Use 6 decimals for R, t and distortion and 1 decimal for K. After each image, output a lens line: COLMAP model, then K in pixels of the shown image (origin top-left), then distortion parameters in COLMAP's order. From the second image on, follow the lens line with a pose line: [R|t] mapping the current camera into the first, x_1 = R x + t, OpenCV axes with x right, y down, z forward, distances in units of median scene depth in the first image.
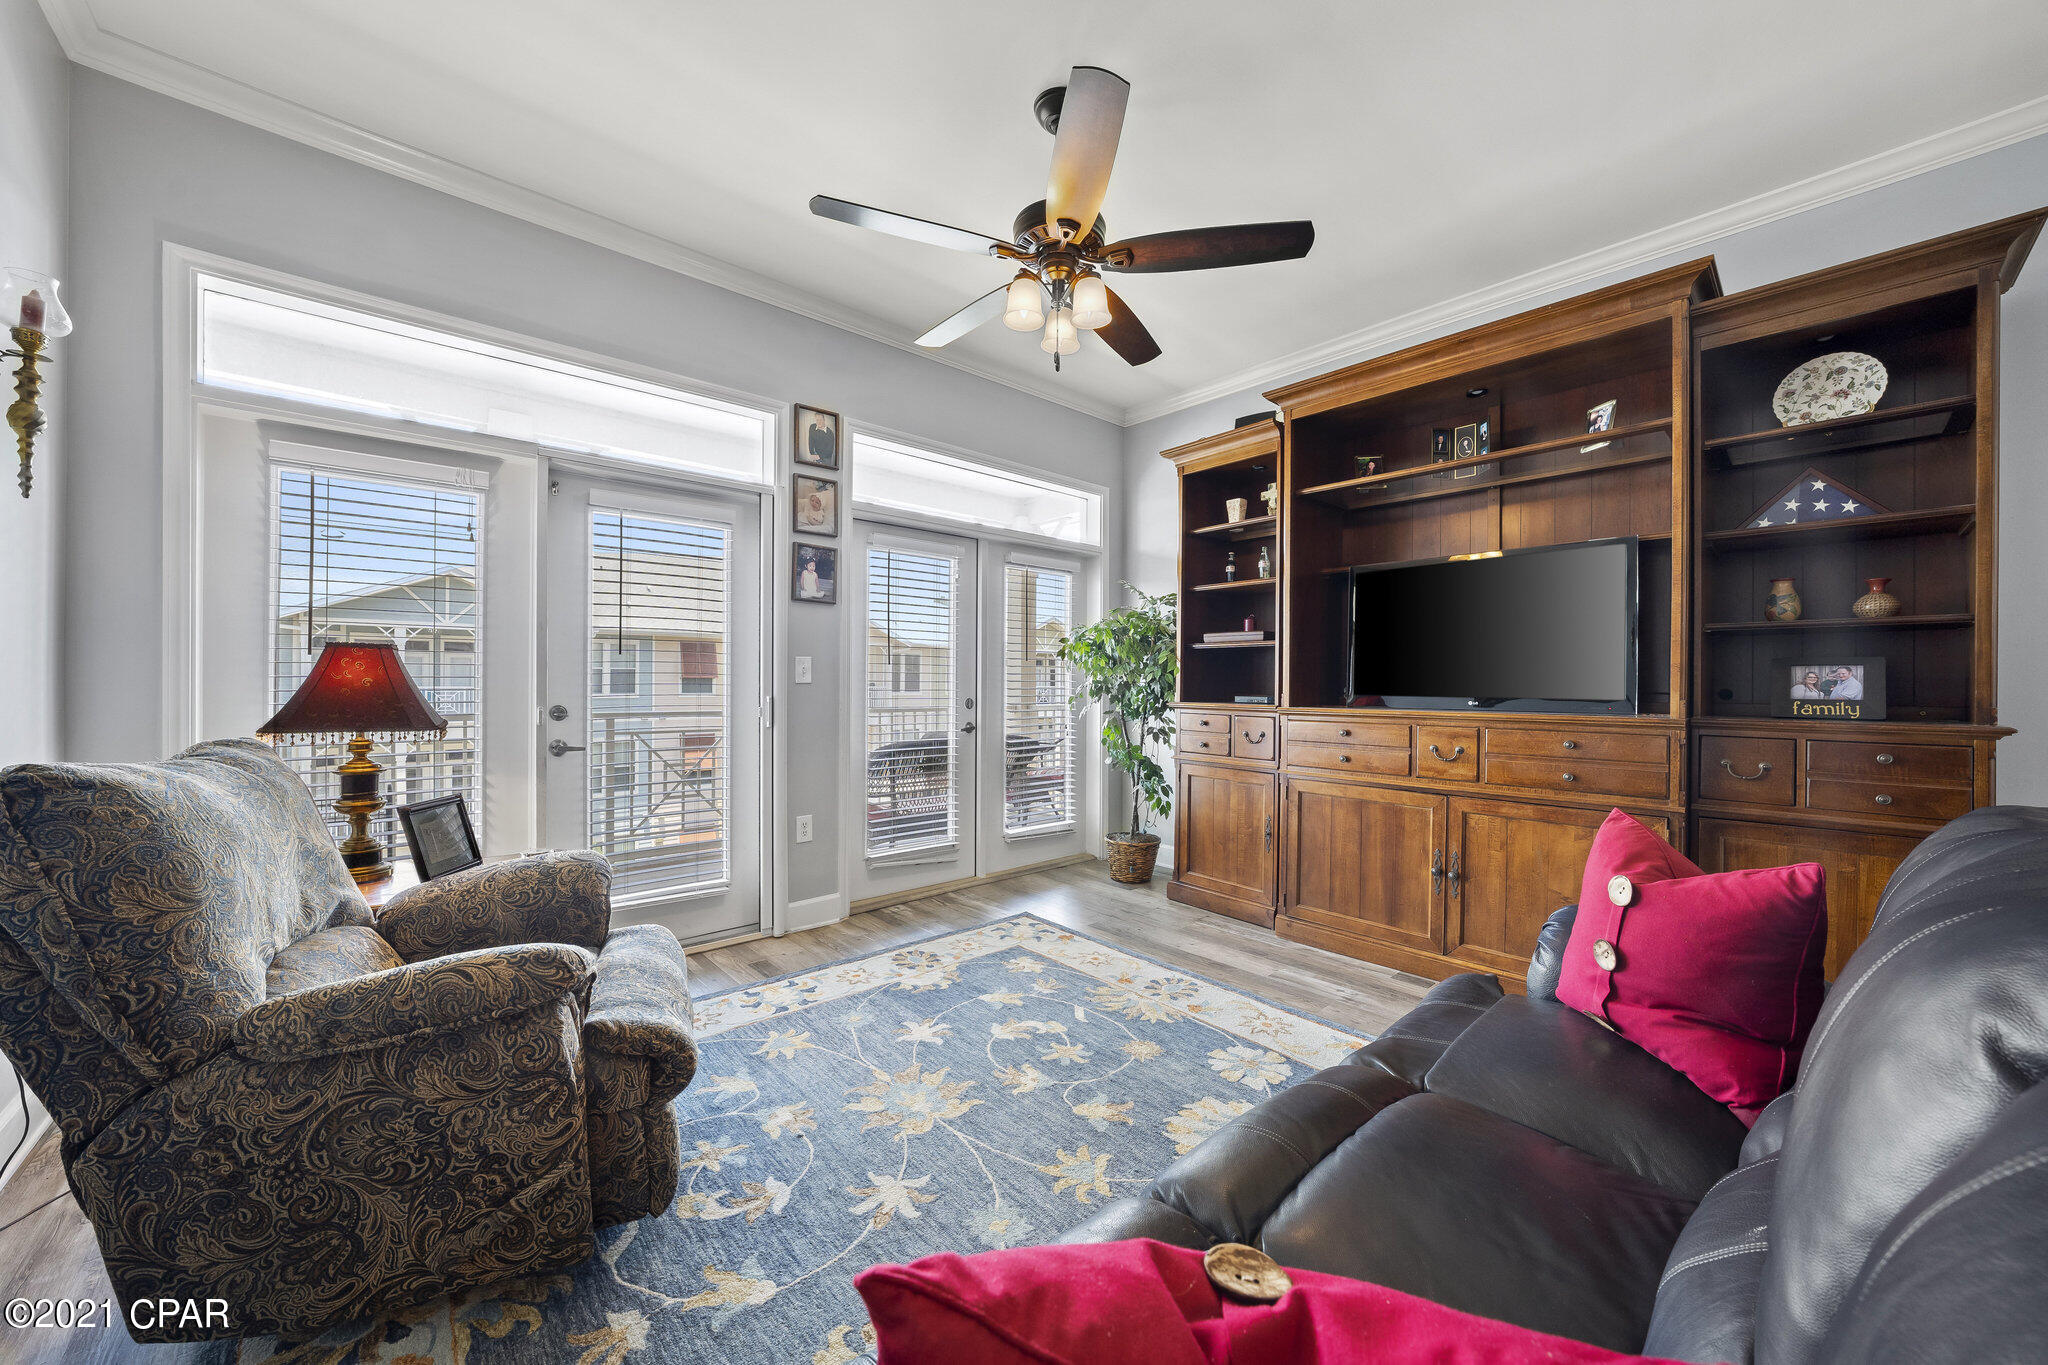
lens RADIAL K [[745.5, 0, 1024.0], [0, 745.5, 682.5], [0, 0, 1]] dist [-0.016454, 0.000016]
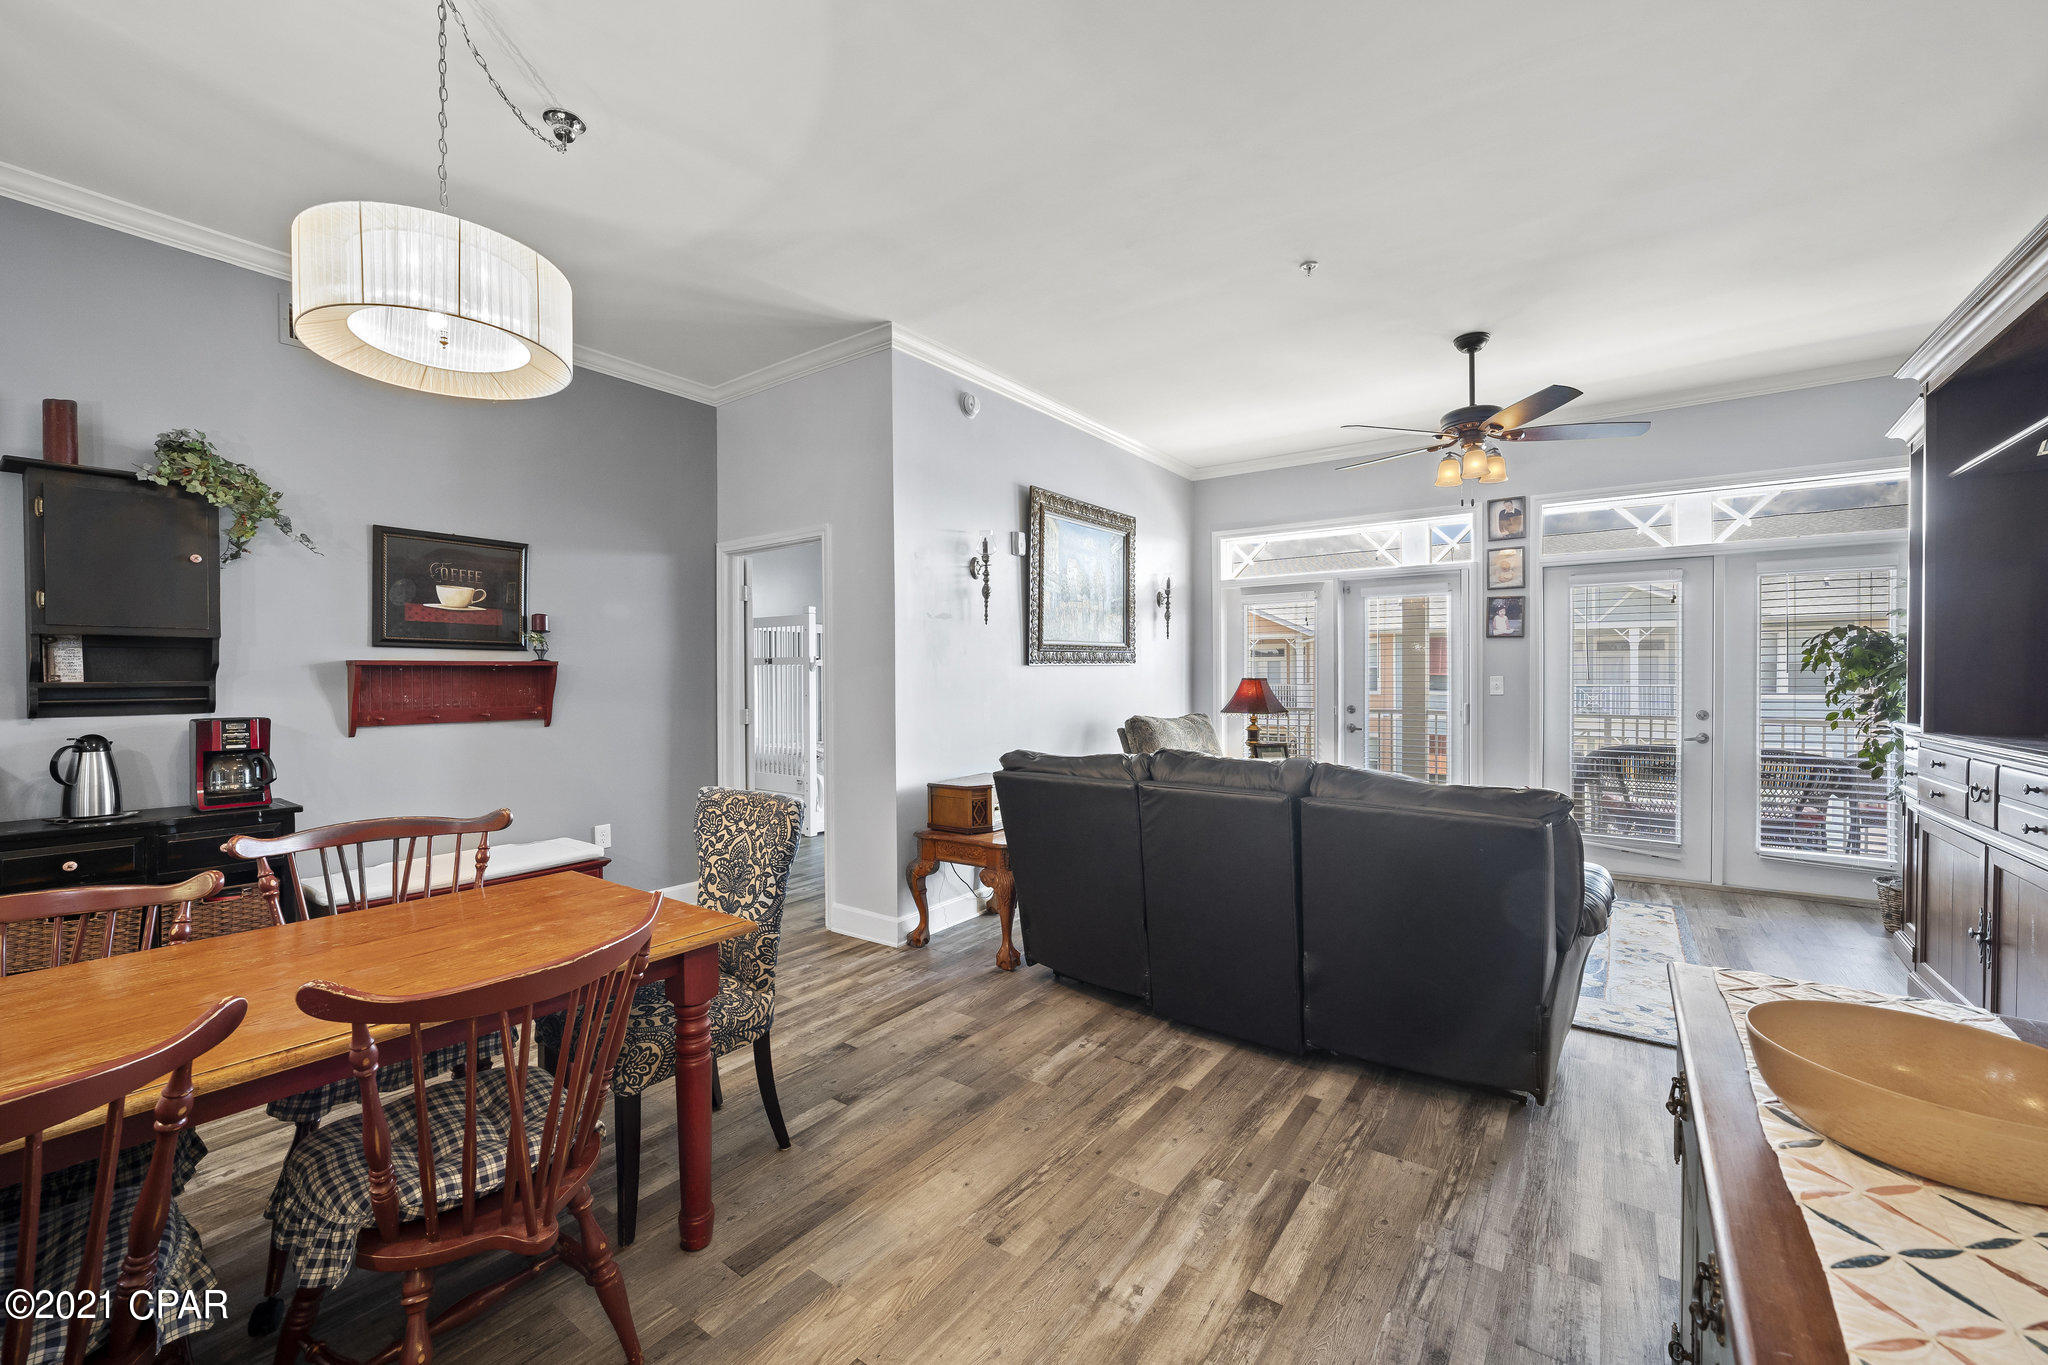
lens RADIAL K [[813.6, 0, 1019.0], [0, 813.6, 684.6], [0, 0, 1]] dist [-0.015683, -0.000065]
pose [[0.206198, 0.004460, -0.978500, 1.545304], [0.005317, 0.999970, 0.005679, -0.048678], [0.978496, -0.006373, 0.206168, -0.317146]]
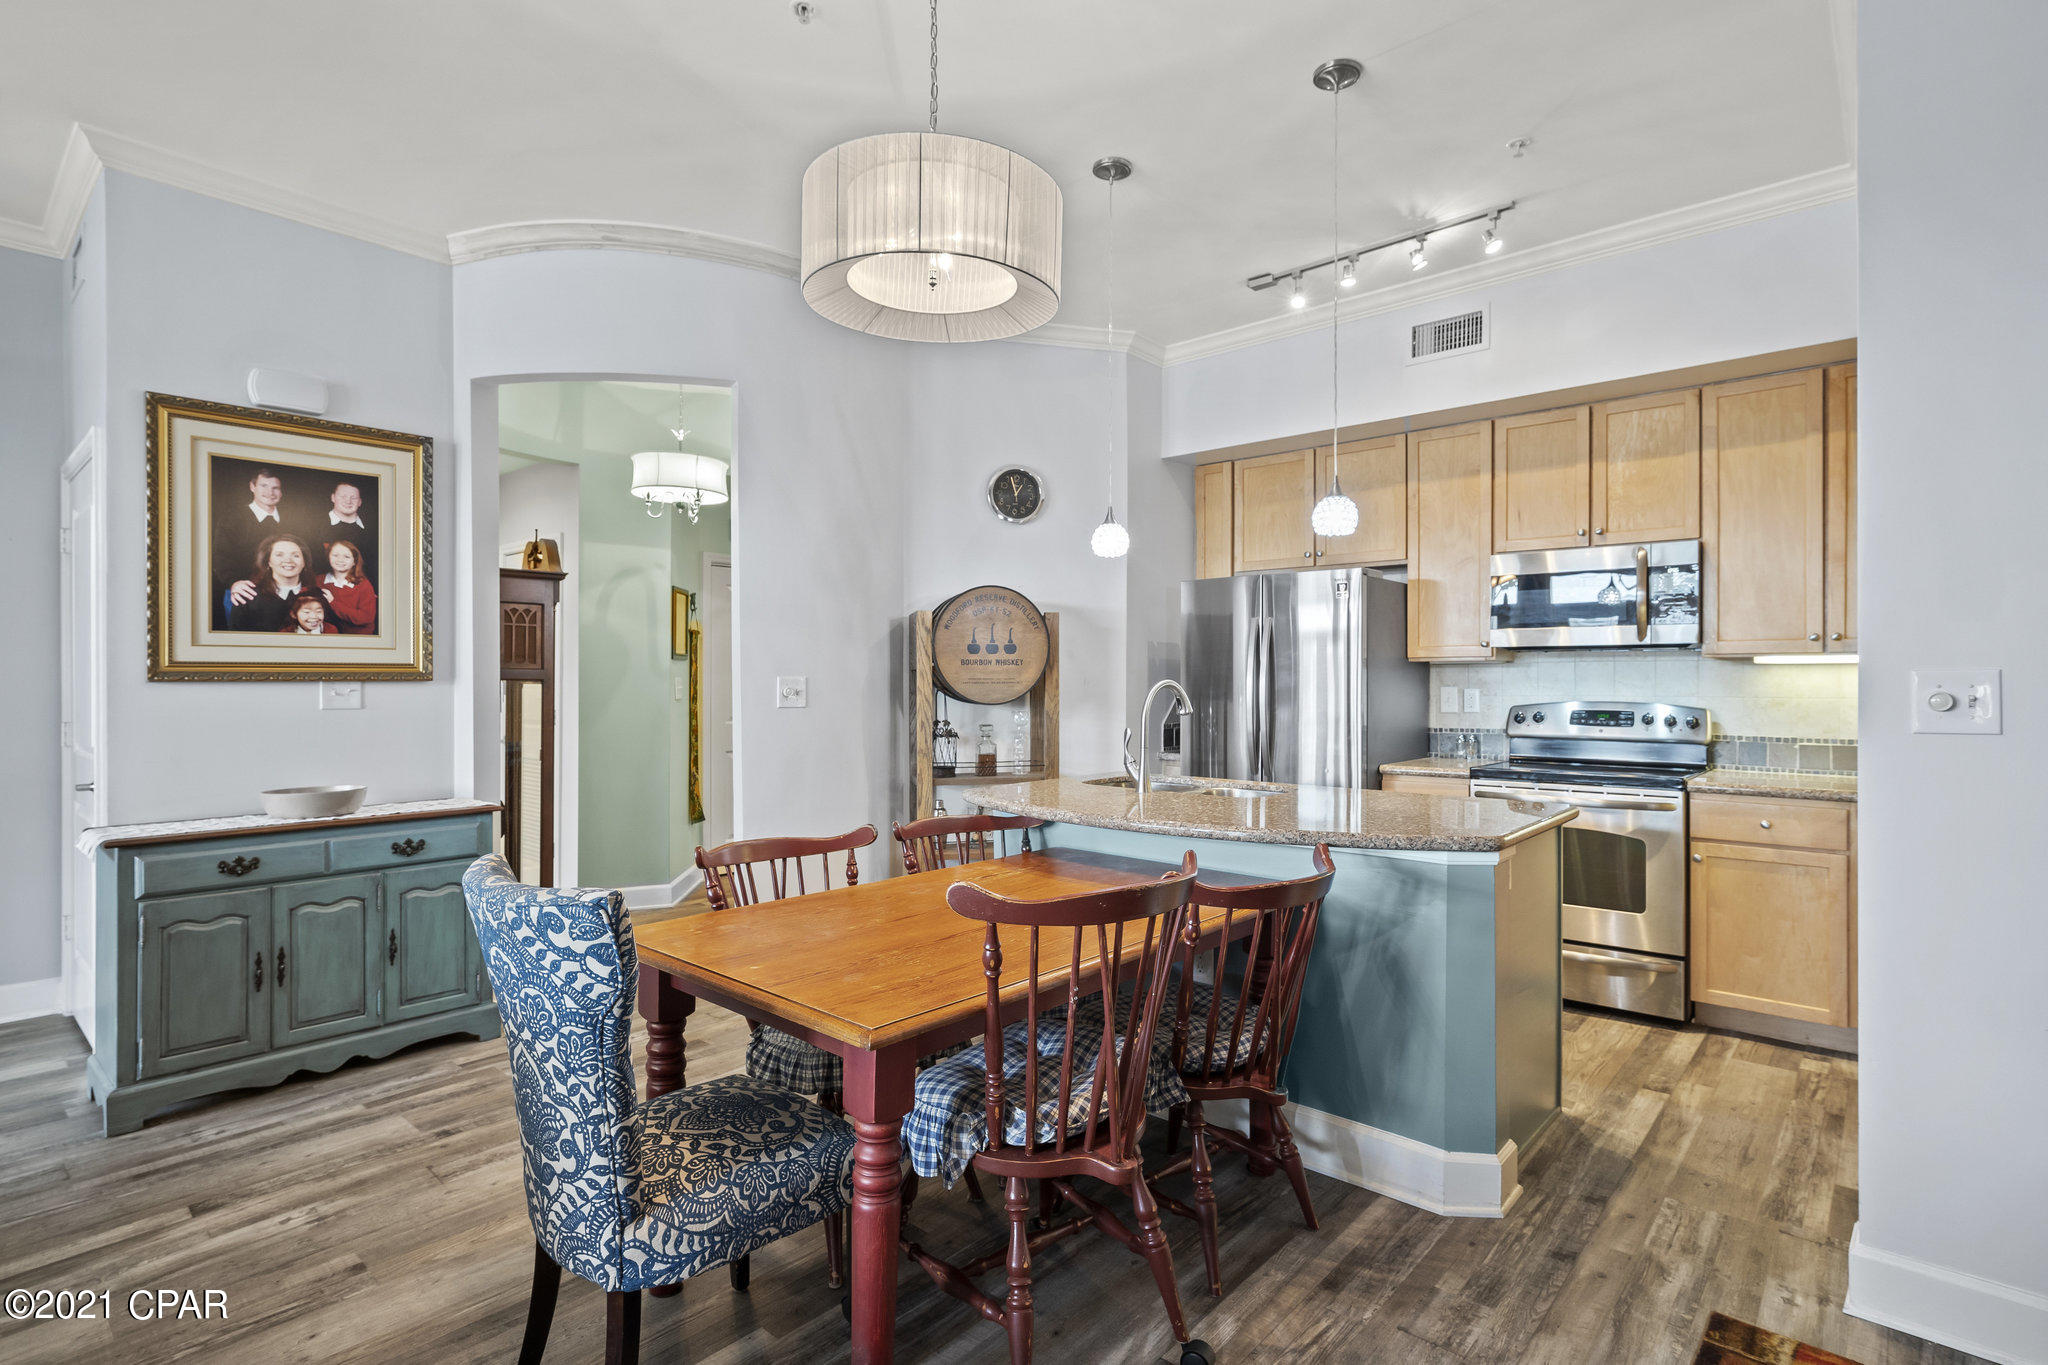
lens RADIAL K [[980.8, 0, 1020.2], [0, 980.8, 671.7], [0, 0, 1]] dist [0.000157, -0.000387]
pose [[-0.115941, 0.001017, 0.993256, -0.233743], [-0.001908, 0.999997, -0.001246, -0.047793], [-0.993254, -0.002040, -0.115938, -0.687555]]
